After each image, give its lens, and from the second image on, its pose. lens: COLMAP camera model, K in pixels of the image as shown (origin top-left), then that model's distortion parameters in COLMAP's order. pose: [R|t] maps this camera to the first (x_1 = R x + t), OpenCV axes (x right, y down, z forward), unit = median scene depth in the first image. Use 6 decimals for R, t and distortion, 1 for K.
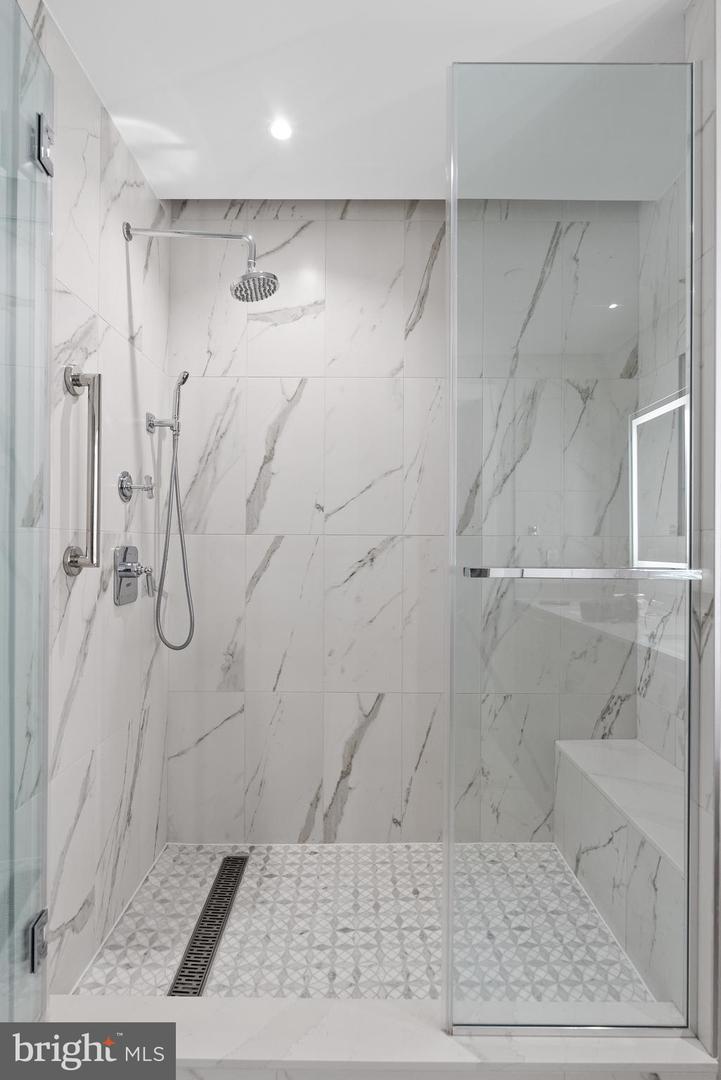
lens RADIAL K [[534.7, 0, 360.5], [0, 534.7, 540.0], [0, 0, 1]] dist [-0.002300, -0.000370]
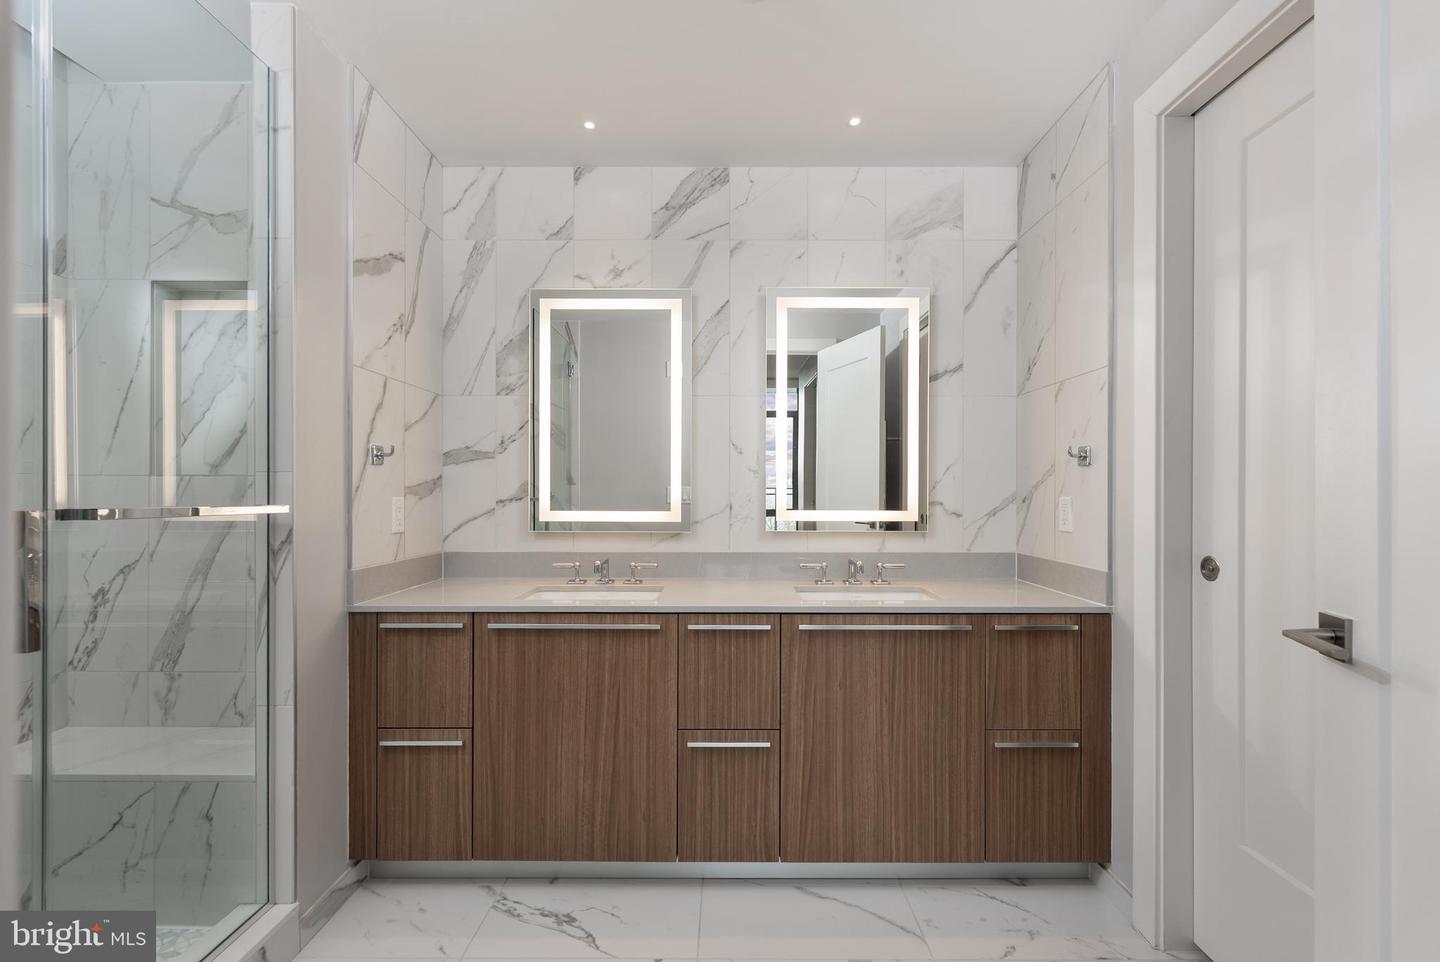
lens RADIAL K [[638.0, 0, 720.4], [0, 638.0, 488.3], [0, 0, 1]] dist [-0.000032, 0.000044]
pose [[0.003673, 0.003777, 0.999986, -0.459072], [-0.006050, 0.999975, -0.003755, 0.011331], [-0.999975, -0.006036, 0.003695, 0.014083]]
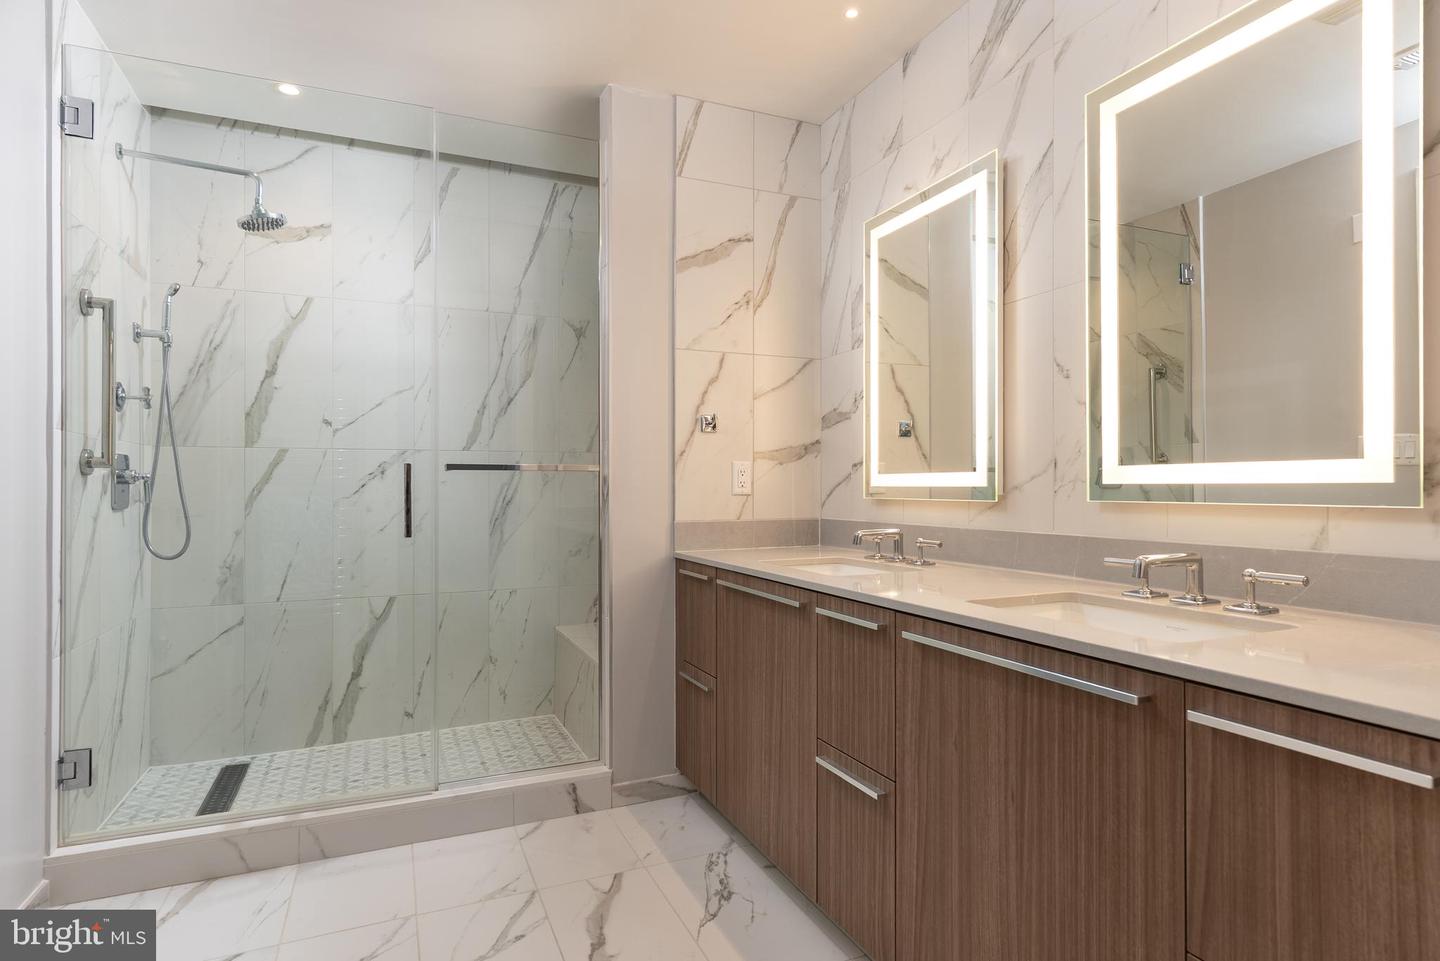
lens RADIAL K [[770.2, 0, 721.8], [0, 770.2, 478.4], [0, 0, 1]] dist [0.008928, 0.001478]
pose [[0.916262, -0.004699, 0.400551, 0.025819], [0.006931, 0.999967, -0.004123, 0.062750], [-0.400519, 0.006554, 0.916265, -0.722636]]
